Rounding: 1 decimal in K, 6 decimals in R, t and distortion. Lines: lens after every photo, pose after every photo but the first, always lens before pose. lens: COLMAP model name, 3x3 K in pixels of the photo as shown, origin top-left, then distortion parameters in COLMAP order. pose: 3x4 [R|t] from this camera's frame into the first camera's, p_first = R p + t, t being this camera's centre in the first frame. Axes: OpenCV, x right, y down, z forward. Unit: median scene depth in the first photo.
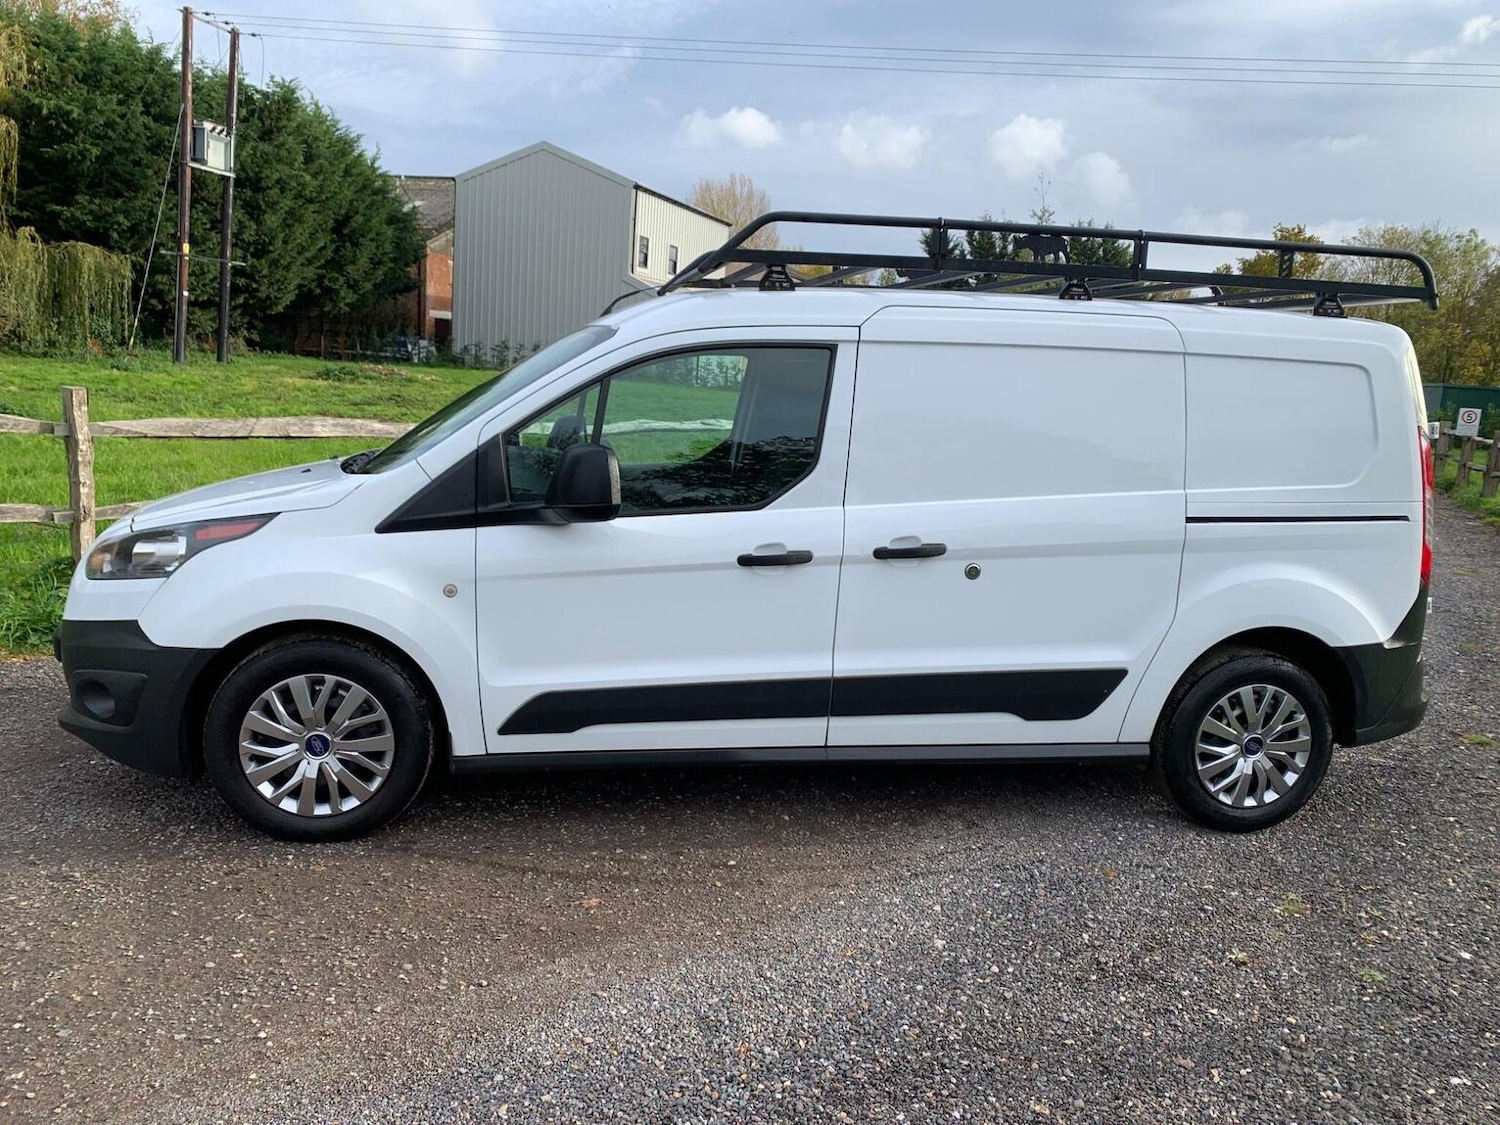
lens RADIAL K [[1184.3, 0, 743.1], [0, 1184.3, 542.7], [0, 0, 1]] dist [0.016191, -0.005297]
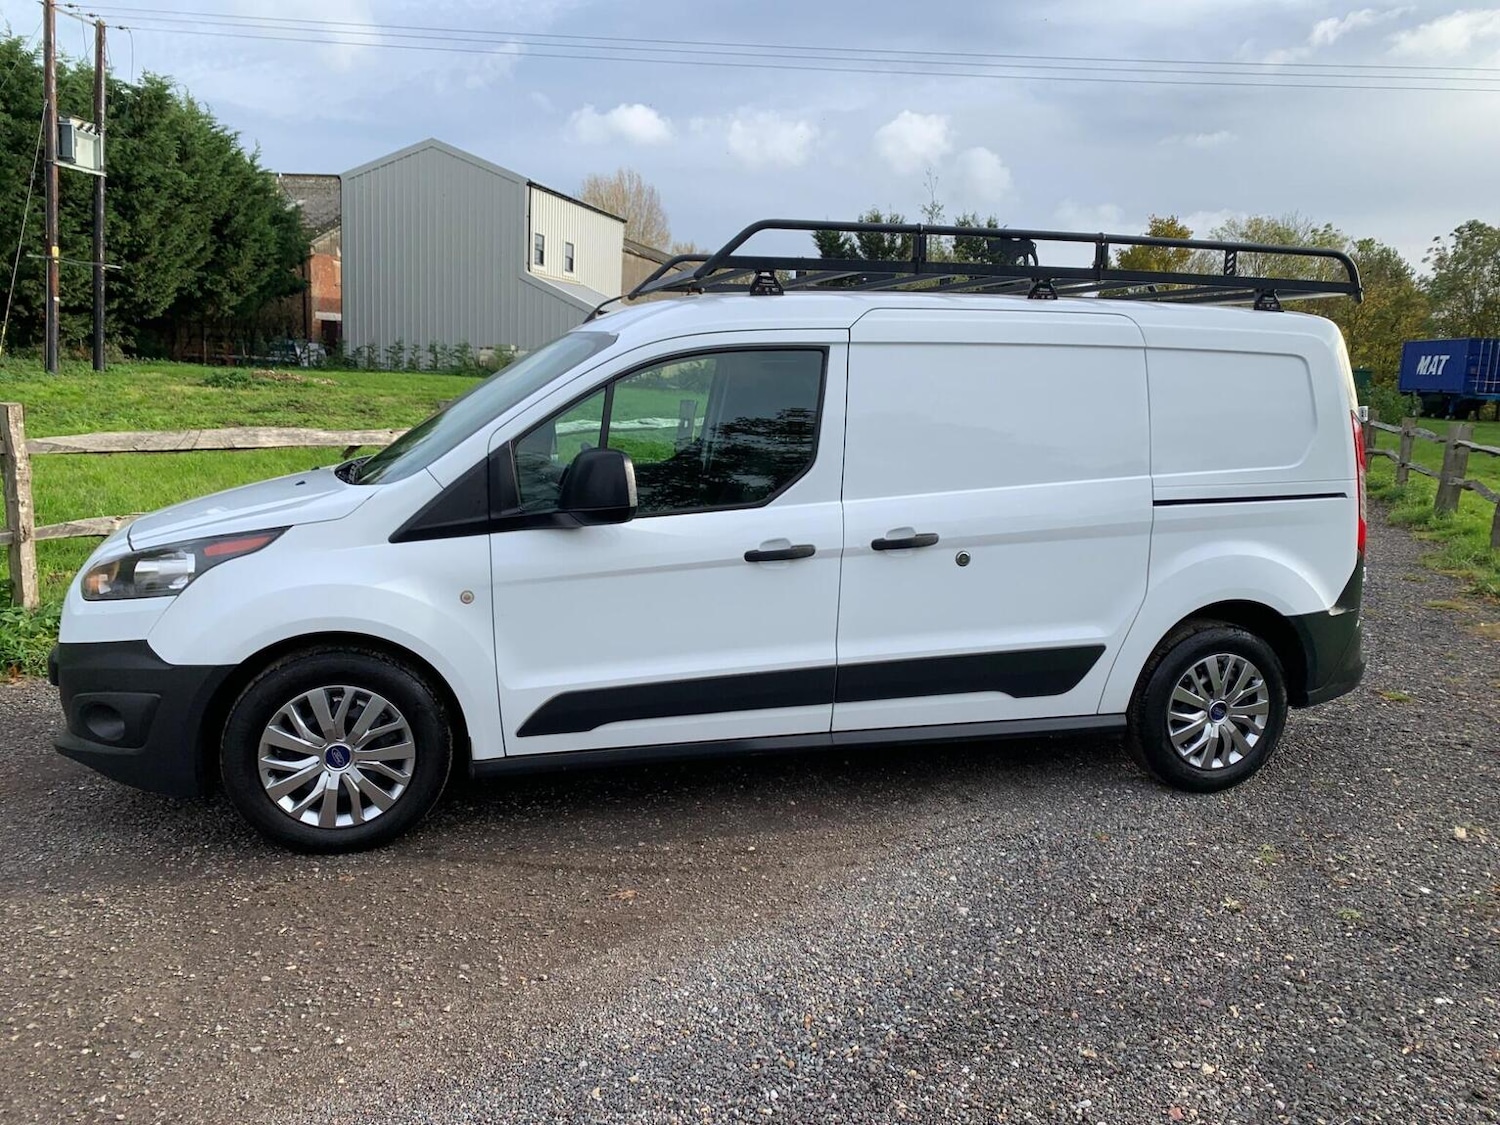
lens RADIAL K [[1185.9, 0, 759.3], [0, 1185.9, 536.2], [0, 0, 1]] dist [0.013482, -0.000938]
pose [[0.994453, -0.035788, 0.098902, -0.091586], [0.035933, 0.999354, 0.000314, -0.002607], [-0.098849, 0.003241, 0.995097, -0.031346]]
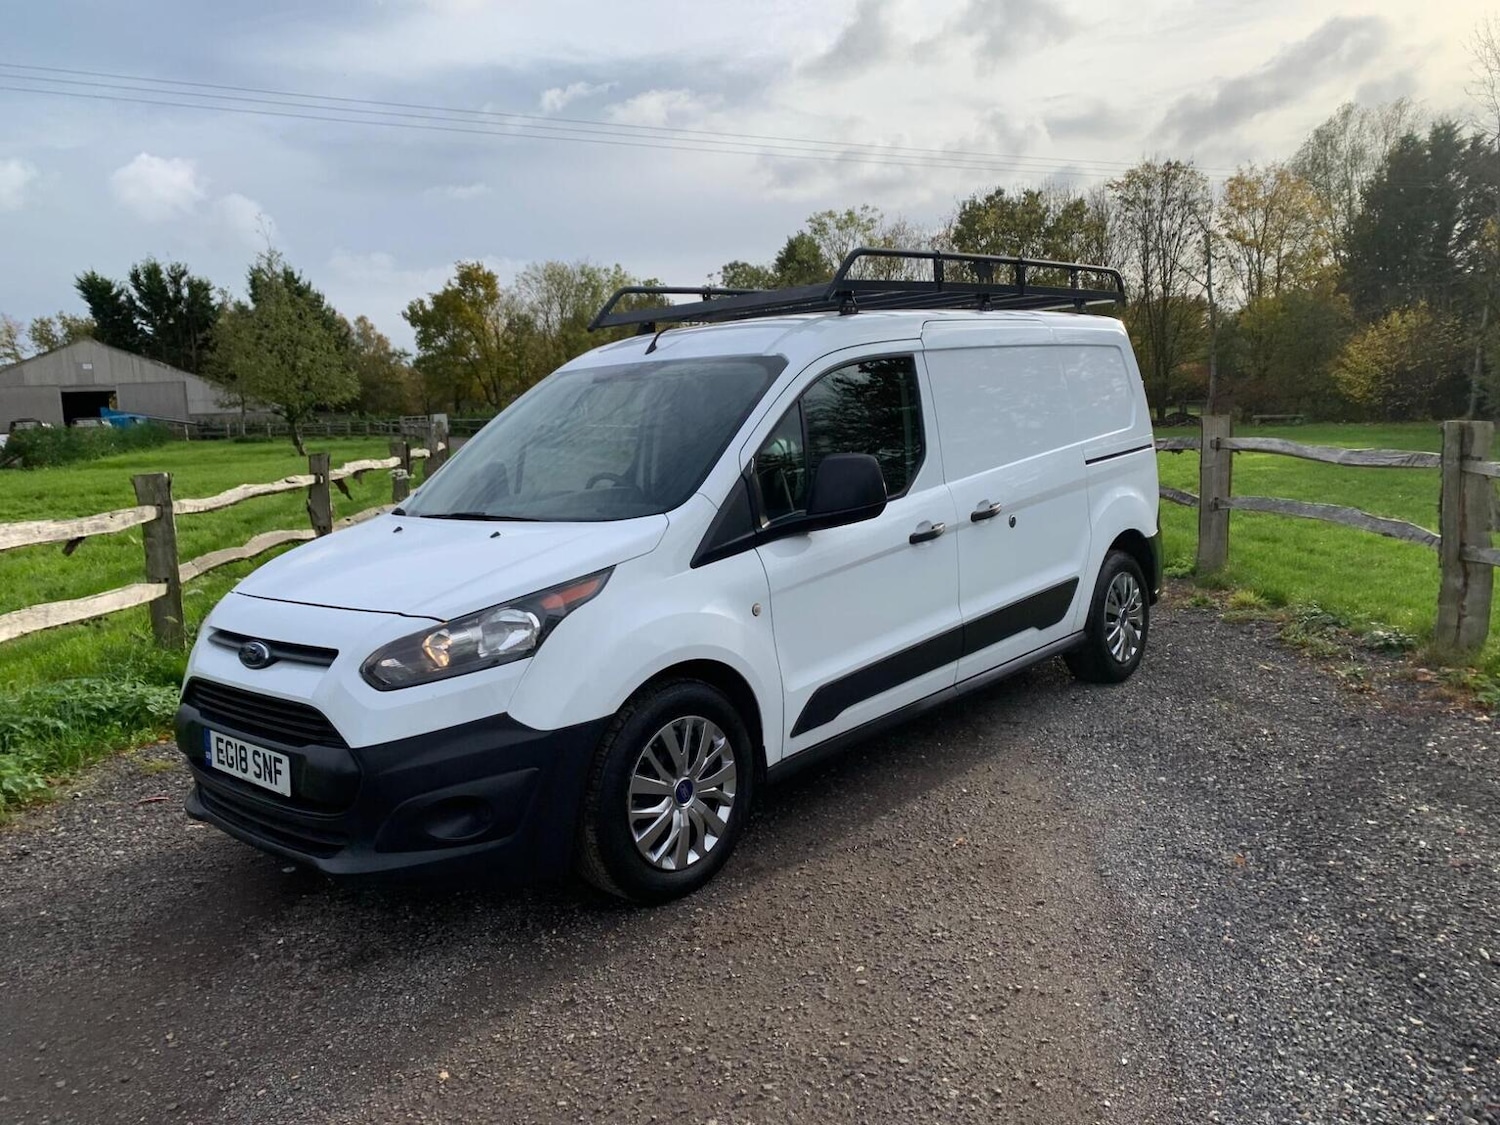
lens RADIAL K [[1181.9, 0, 757.4], [0, 1181.9, 519.2], [0, 0, 1]] dist [0.013087, 0.000362]
pose [[0.769569, -0.157993, 0.618710, -0.824854], [0.188447, 0.981947, 0.016353, -0.051676], [-0.610124, 0.104010, 0.785449, 0.164249]]
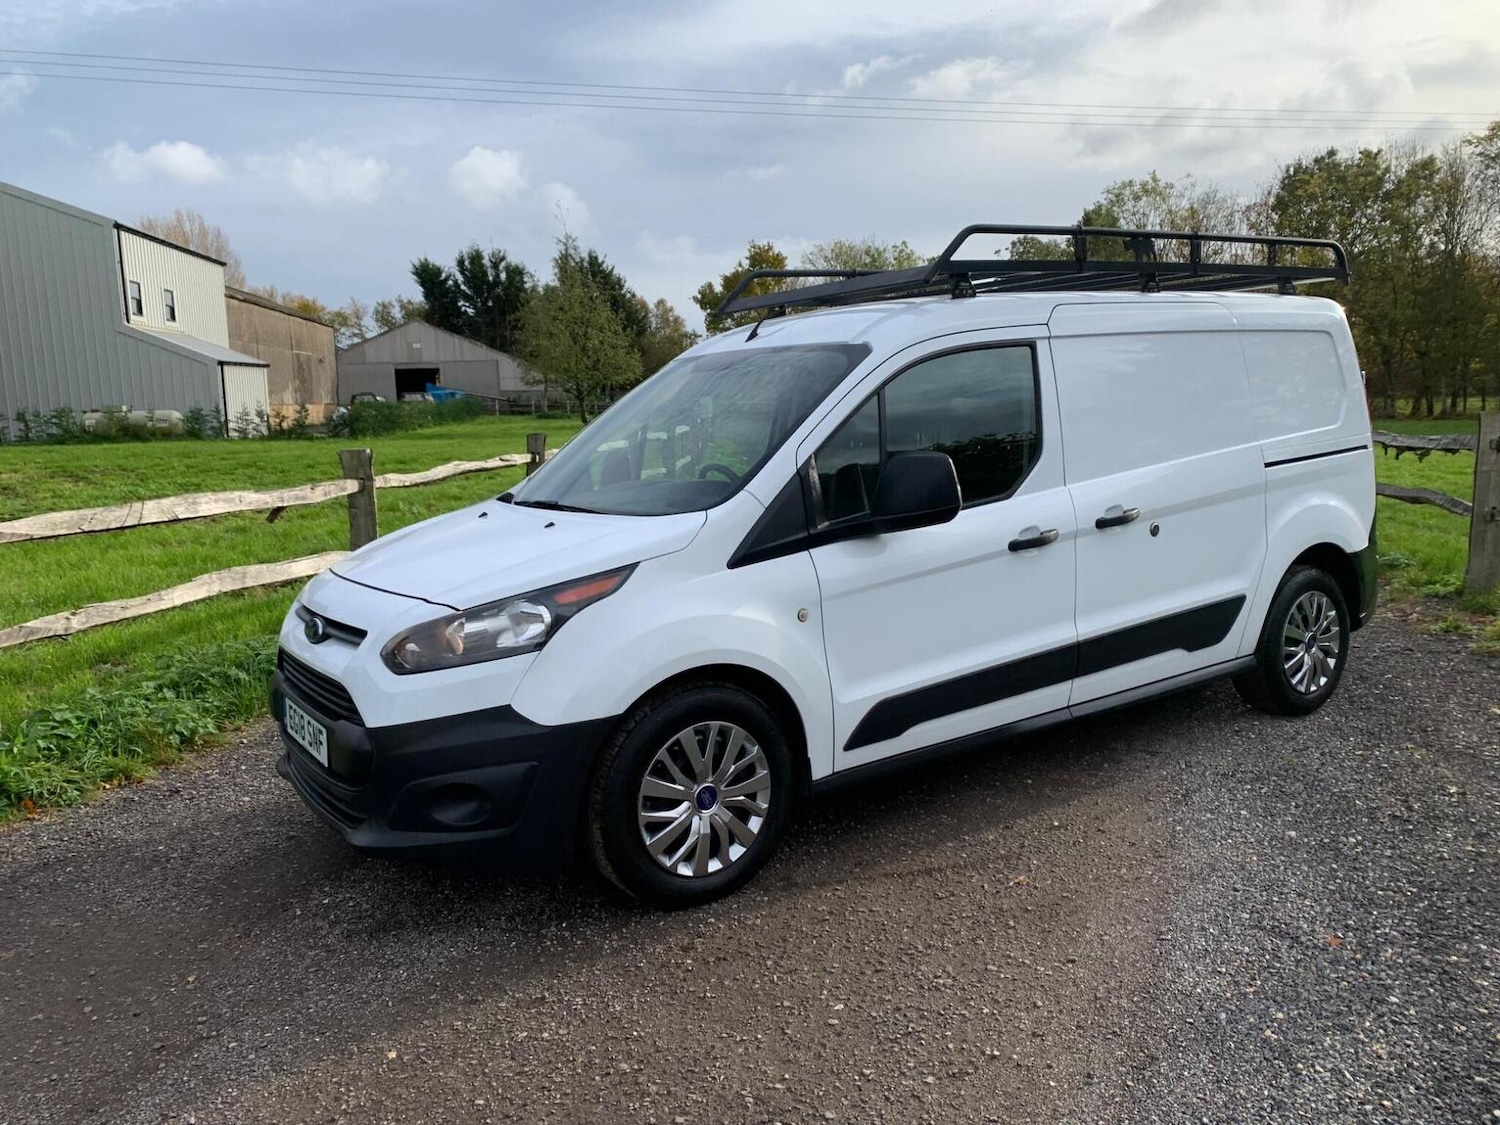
lens RADIAL K [[1186.9, 0, 744.0], [0, 1186.9, 547.8], [0, 0, 1]] dist [0.017380, -0.006785]
pose [[0.904975, -0.142993, 0.400715, -0.640321], [0.150816, 0.988487, 0.012135, -0.032285], [-0.397837, 0.049452, 0.916123, 0.103712]]
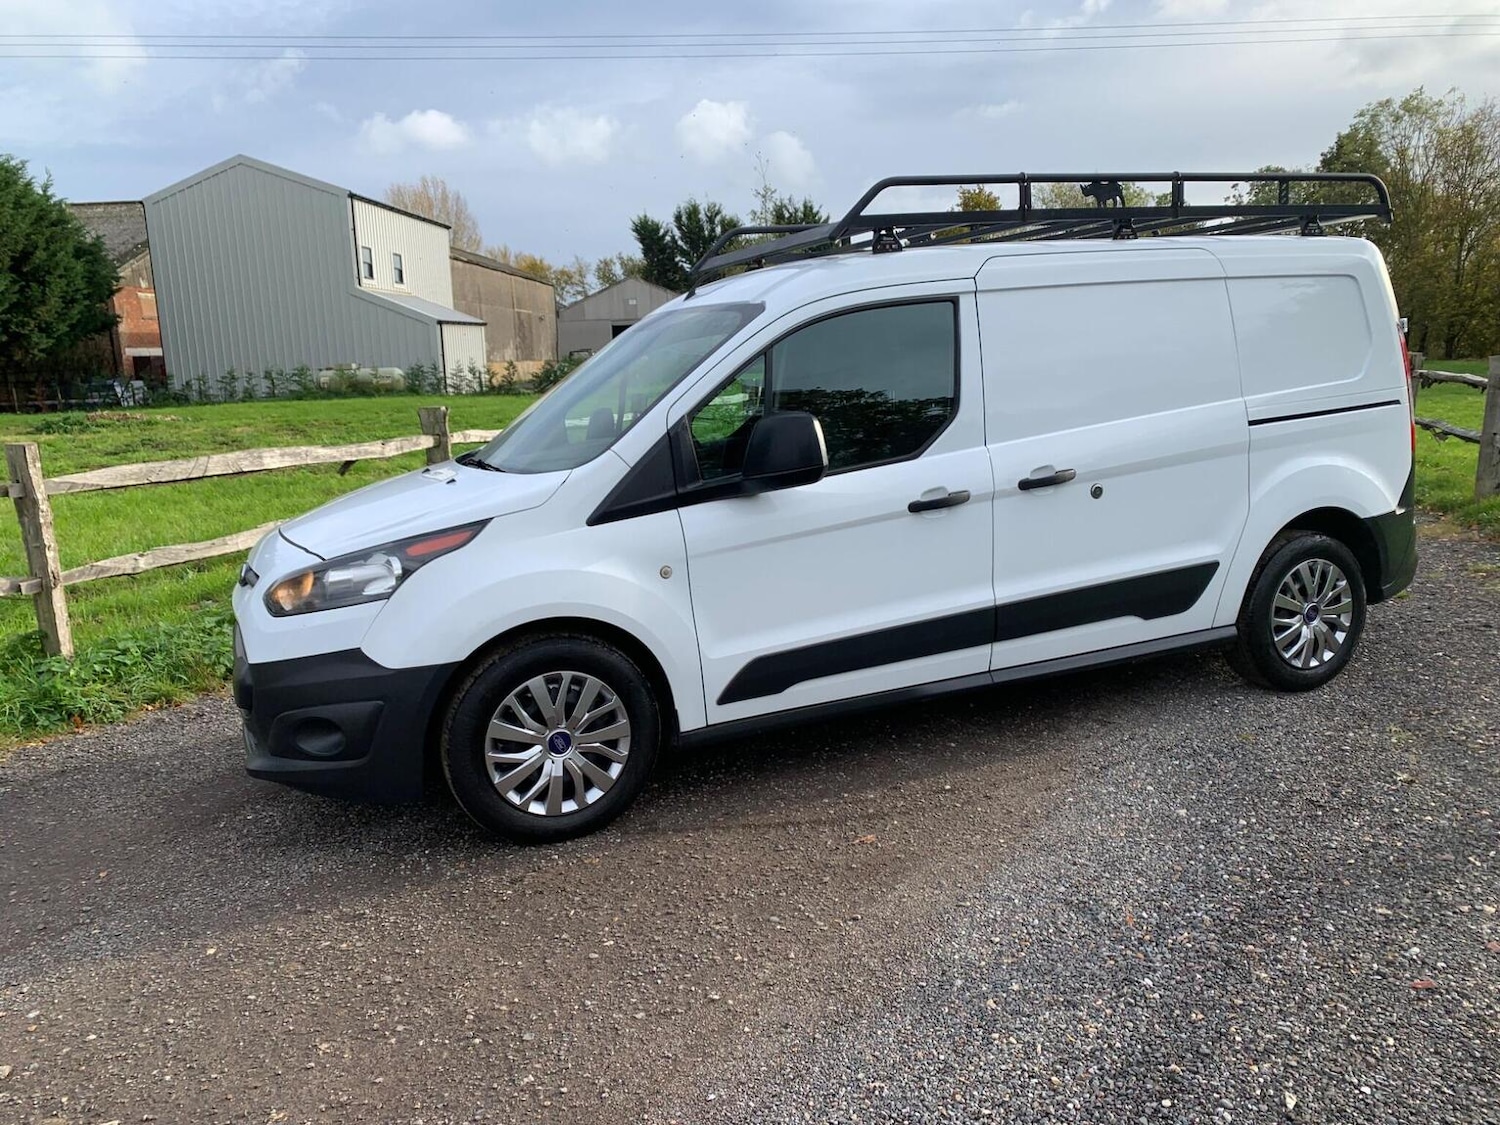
lens RADIAL K [[1182.9, 0, 735.1], [0, 1182.9, 562.0], [0, 0, 1]] dist [0.023204, -0.009884]
pose [[0.967168, -0.142931, 0.210135, -0.377826], [0.138571, 0.989719, 0.035406, 0.003724], [-0.213036, -0.005125, 0.977031, -0.006649]]
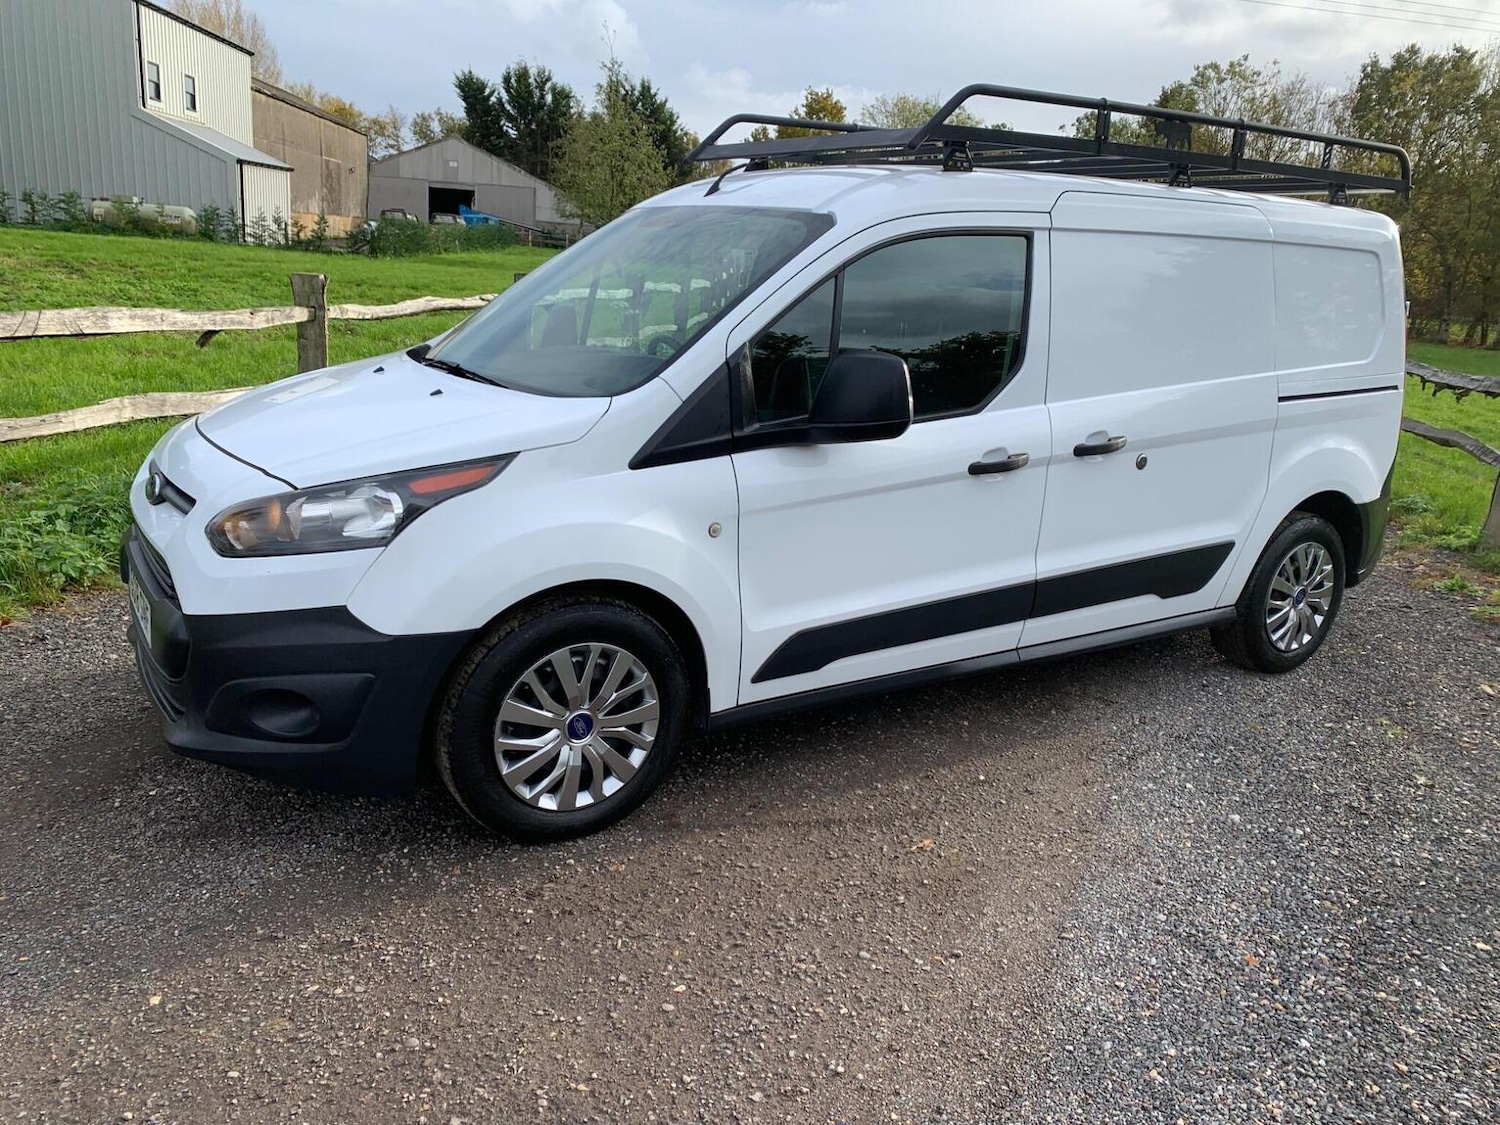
lens RADIAL K [[1180.6, 0, 772.6], [0, 1180.6, 567.3], [0, 0, 1]] dist [0.019550, -0.006497]
pose [[0.915803, -0.104923, 0.387681, -0.511136], [0.051701, 0.988039, 0.145275, -0.051369], [-0.398287, -0.113000, 0.910274, 0.189027]]
